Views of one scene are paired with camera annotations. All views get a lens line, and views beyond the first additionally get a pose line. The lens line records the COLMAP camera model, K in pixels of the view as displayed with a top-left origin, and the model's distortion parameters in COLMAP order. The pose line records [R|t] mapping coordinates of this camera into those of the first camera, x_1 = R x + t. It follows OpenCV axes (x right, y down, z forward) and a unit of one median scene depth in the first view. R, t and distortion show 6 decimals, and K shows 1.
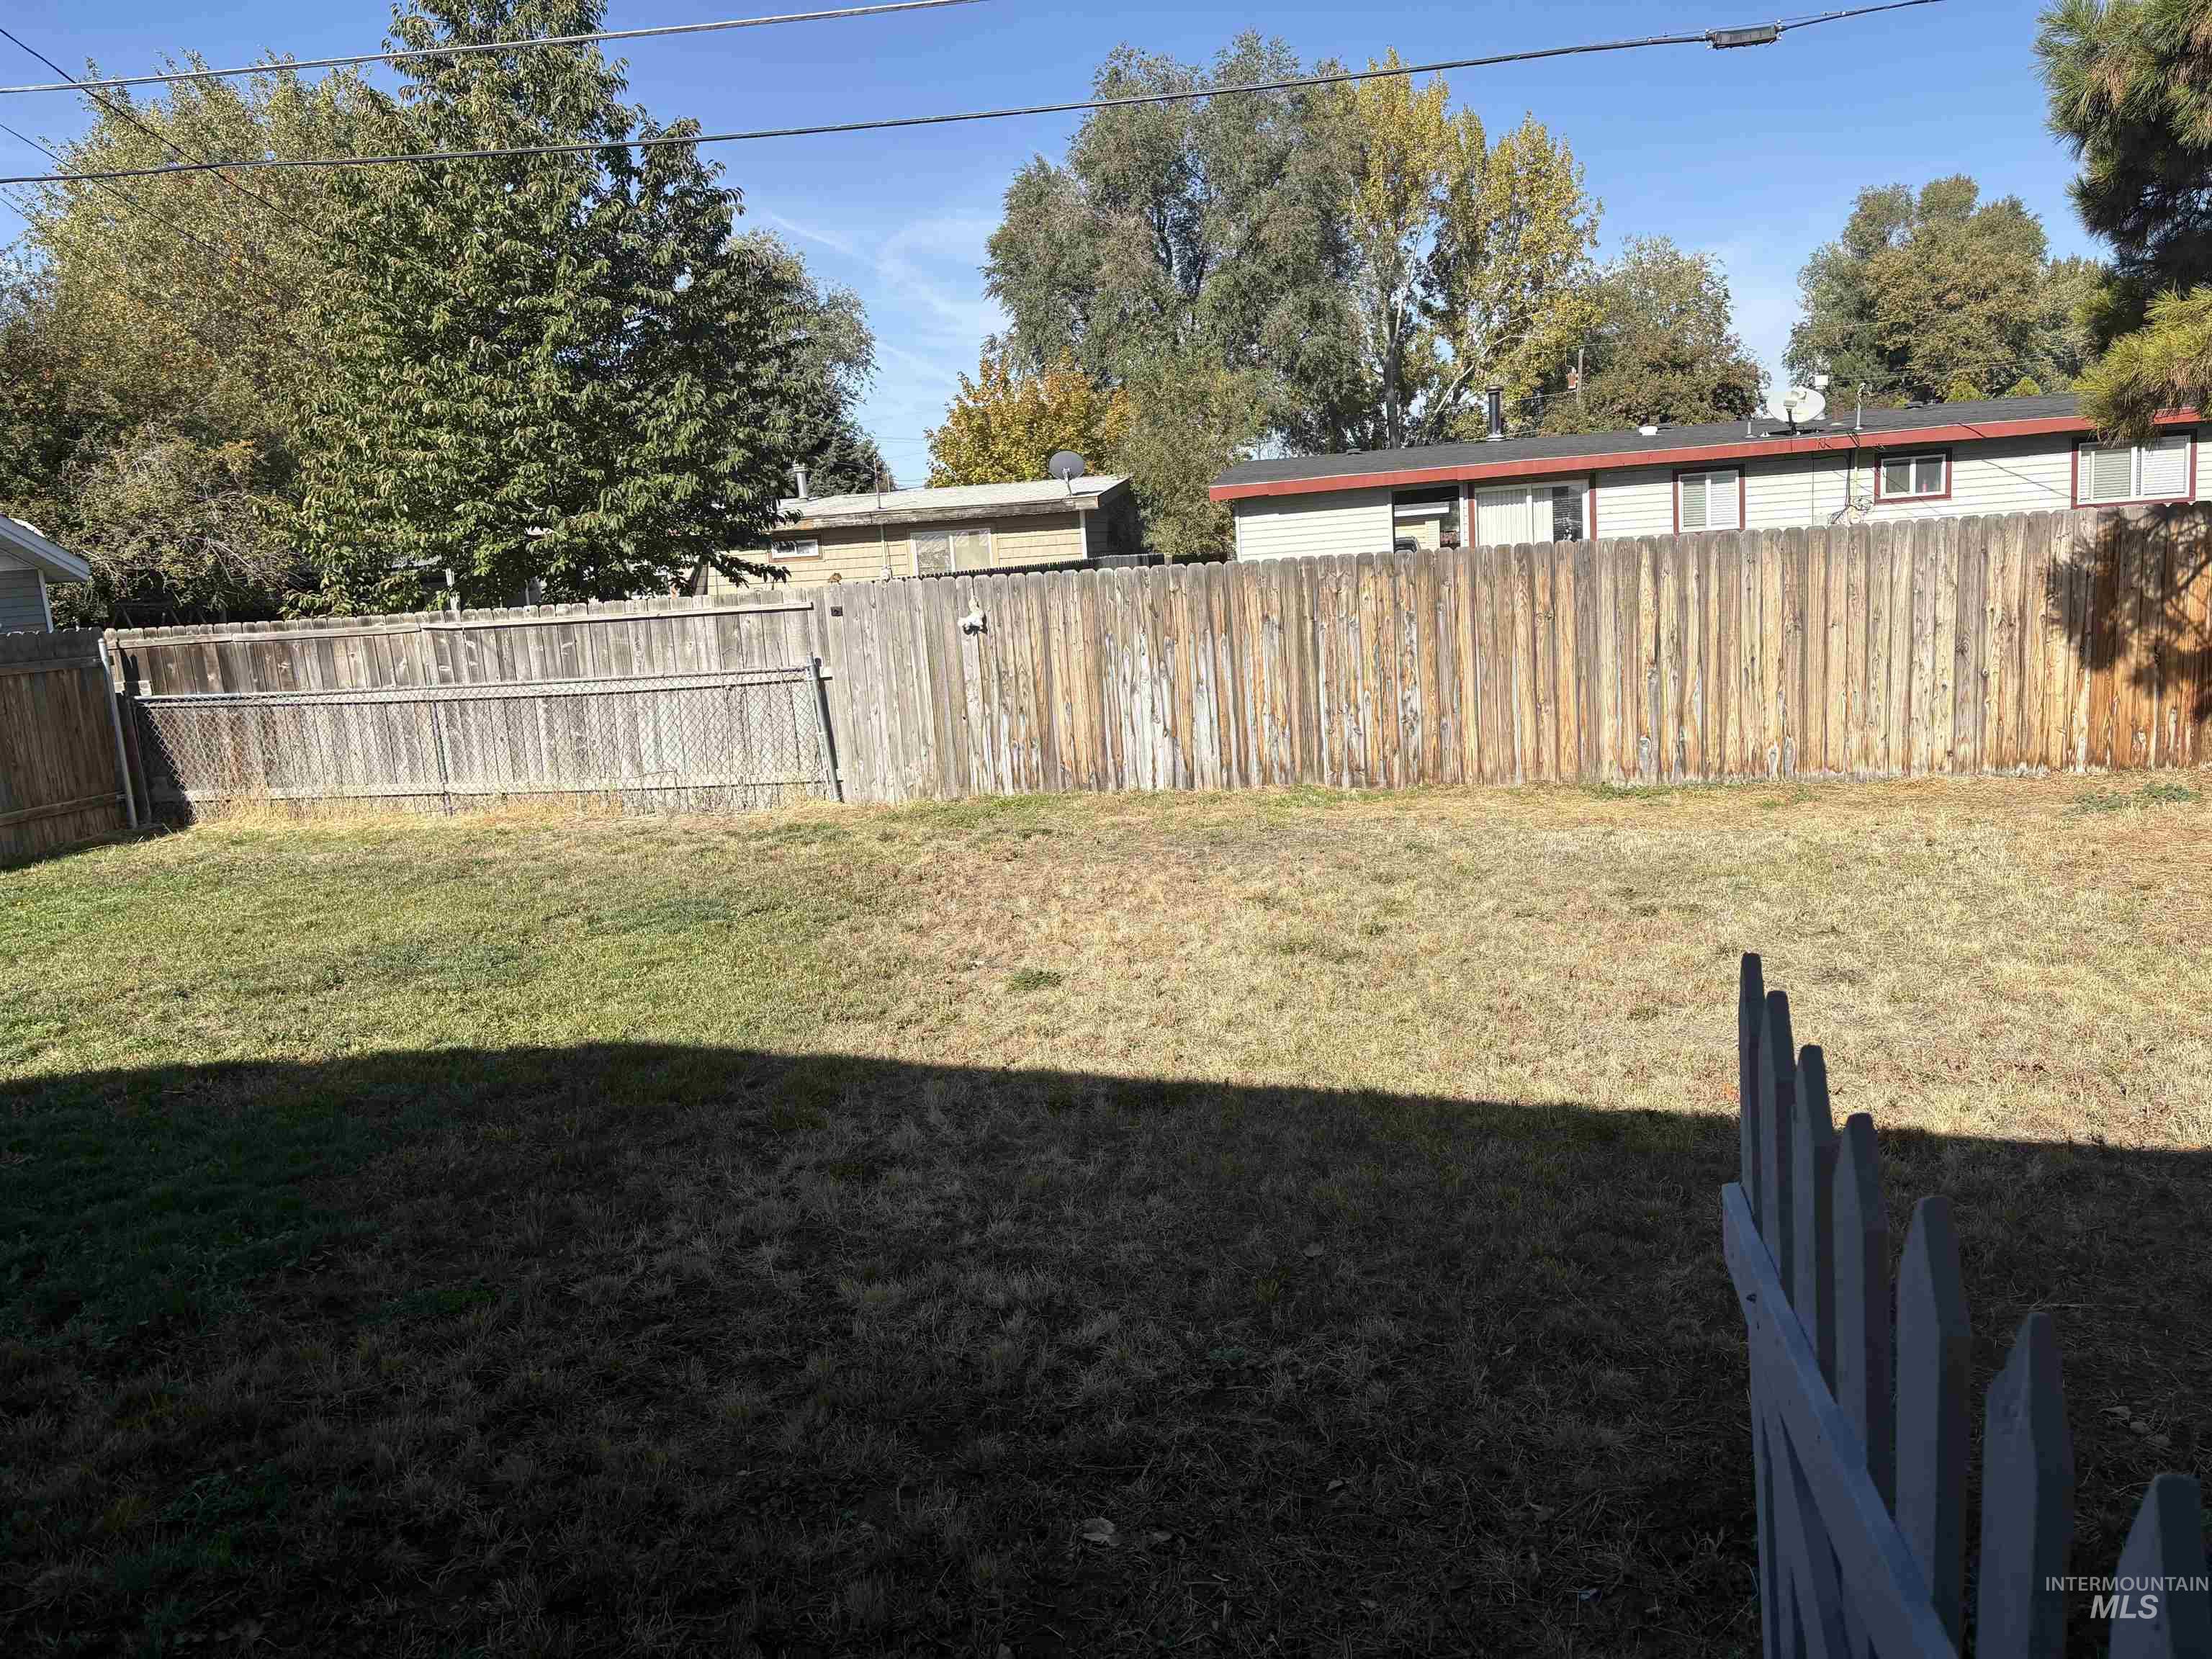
lens RADIAL K [[1667.0, 0, 1107.8], [0, 1667.0, 838.5], [0, 0, 1]] dist [0.047306, -0.015812]
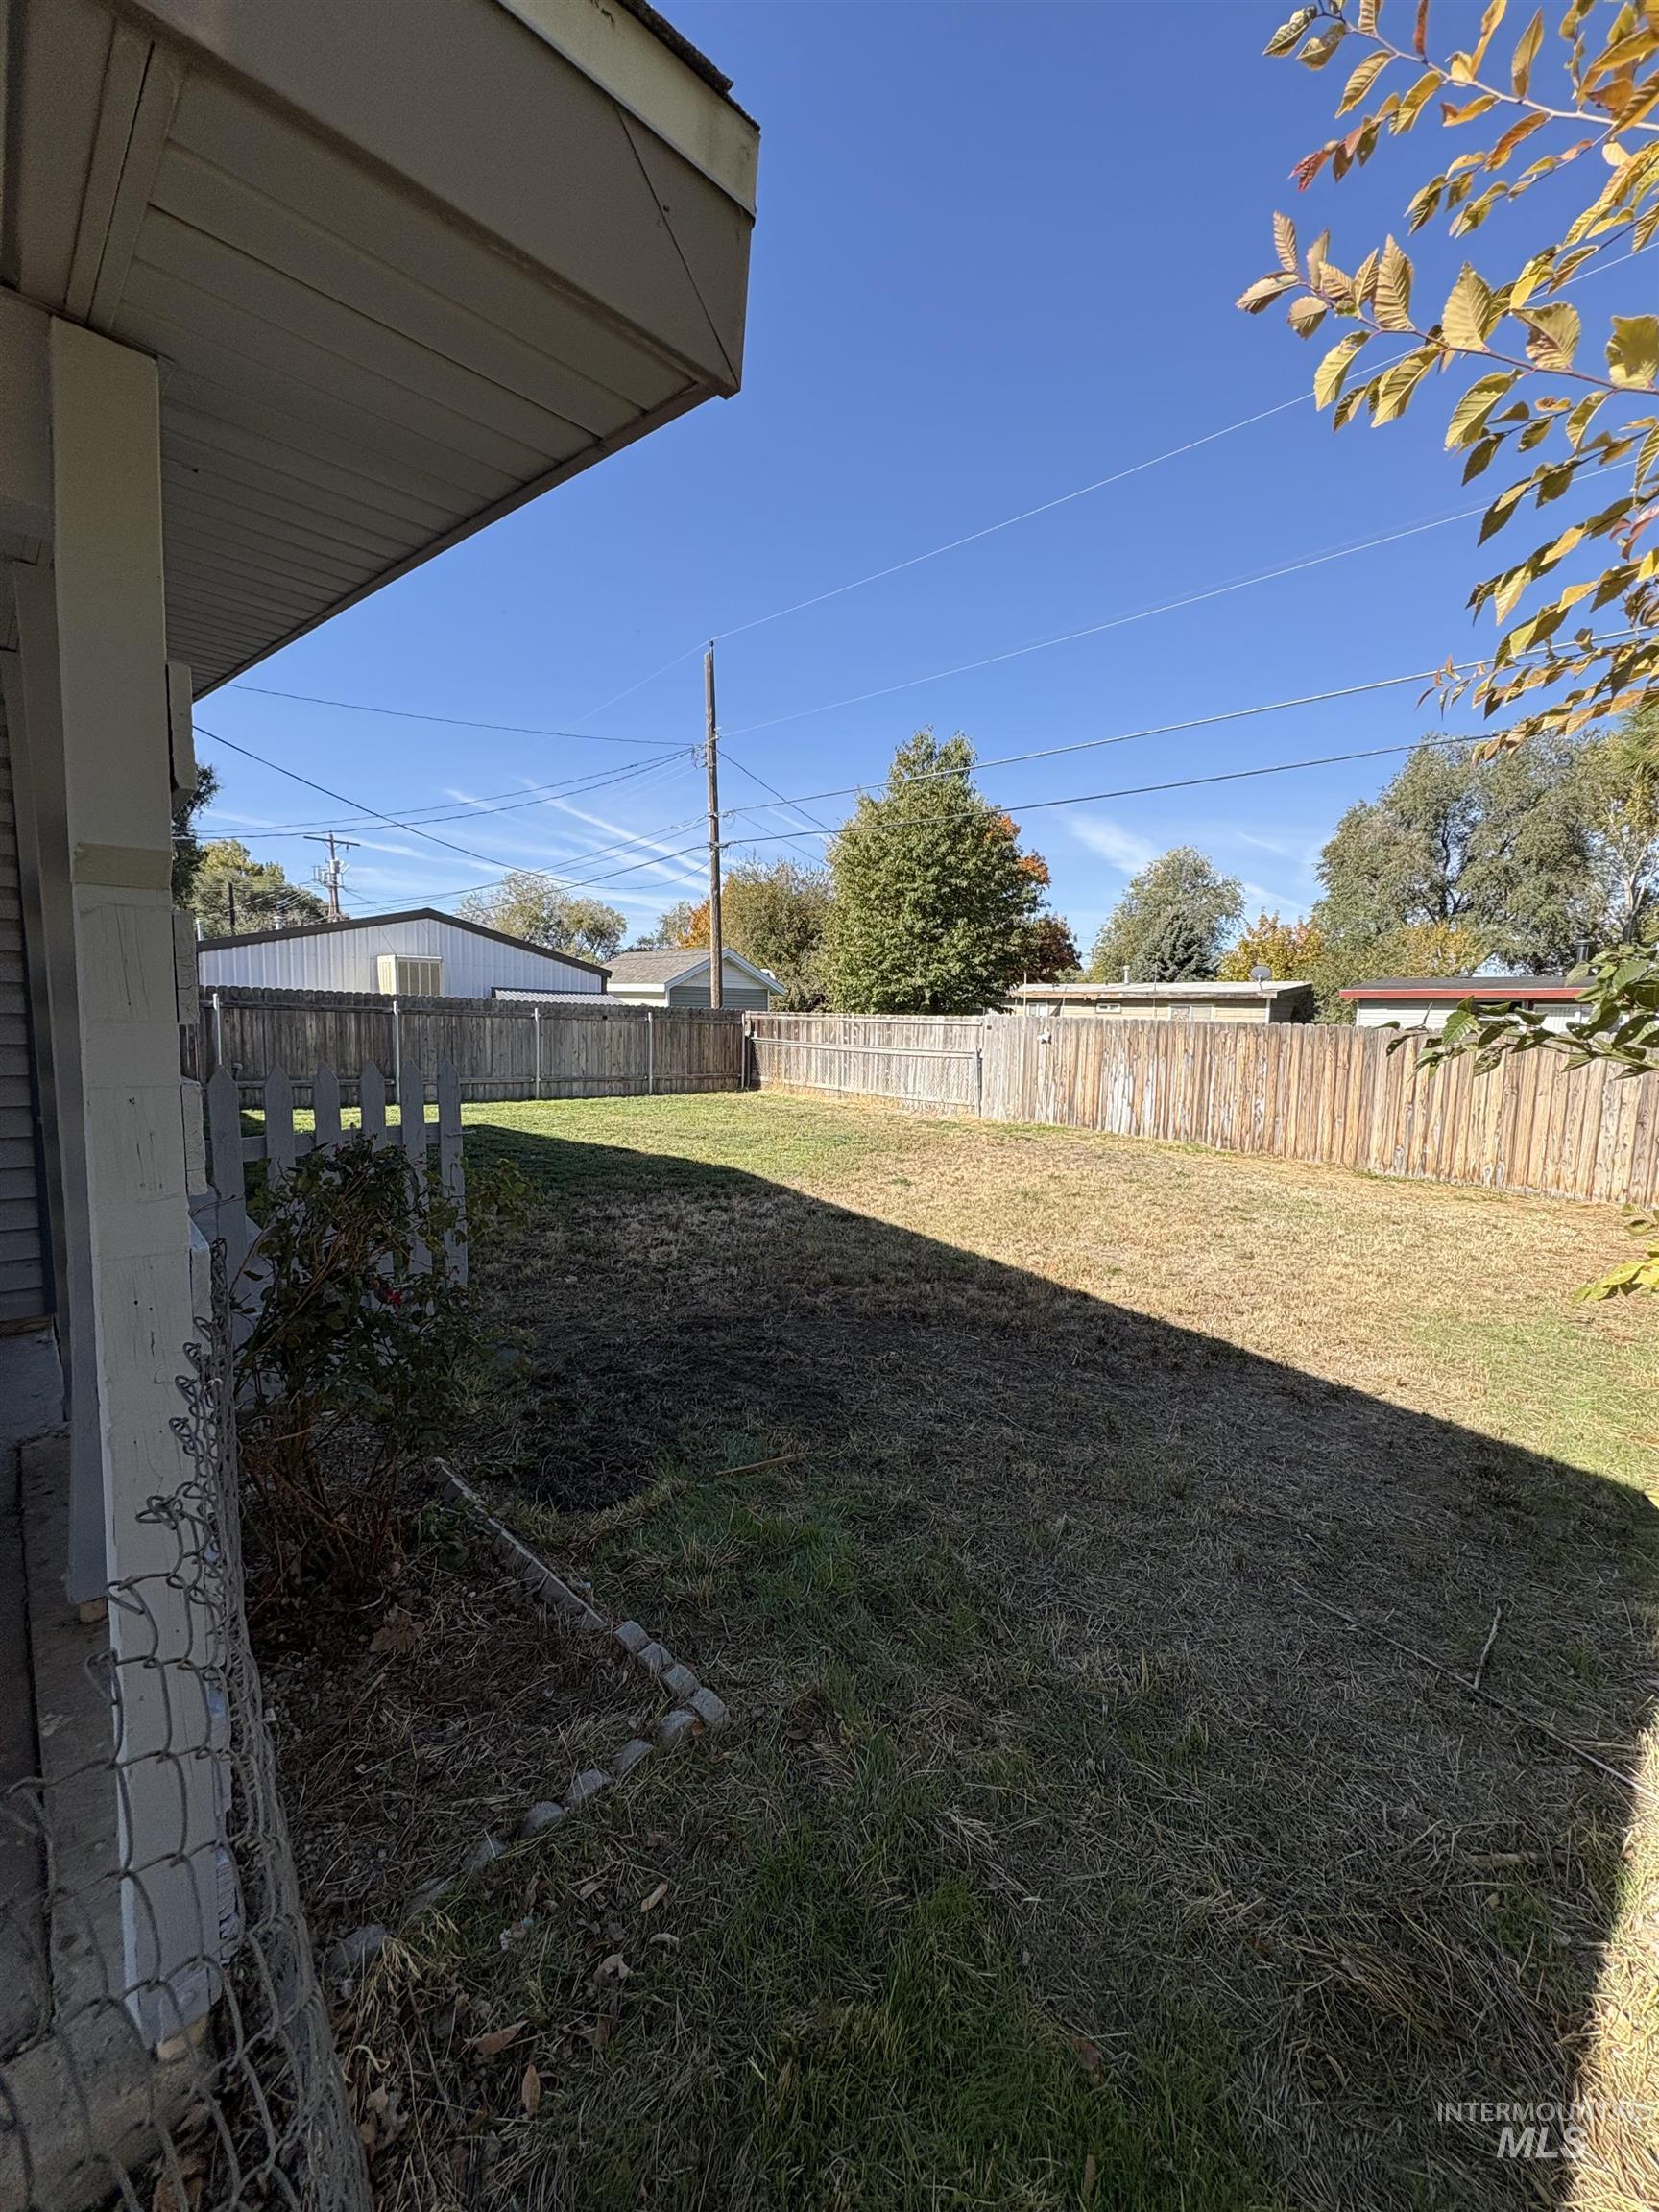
lens RADIAL K [[874.1, 0, 825.9], [0, 874.1, 1108.2], [0, 0, 1]] dist [-0.001699, 0.000103]
pose [[0.813512, 0.146815, -0.562711, 0.323985], [-0.178205, 0.983993, -0.000900, 0.003742], [0.553572, 0.101010, 0.826653, -0.030223]]
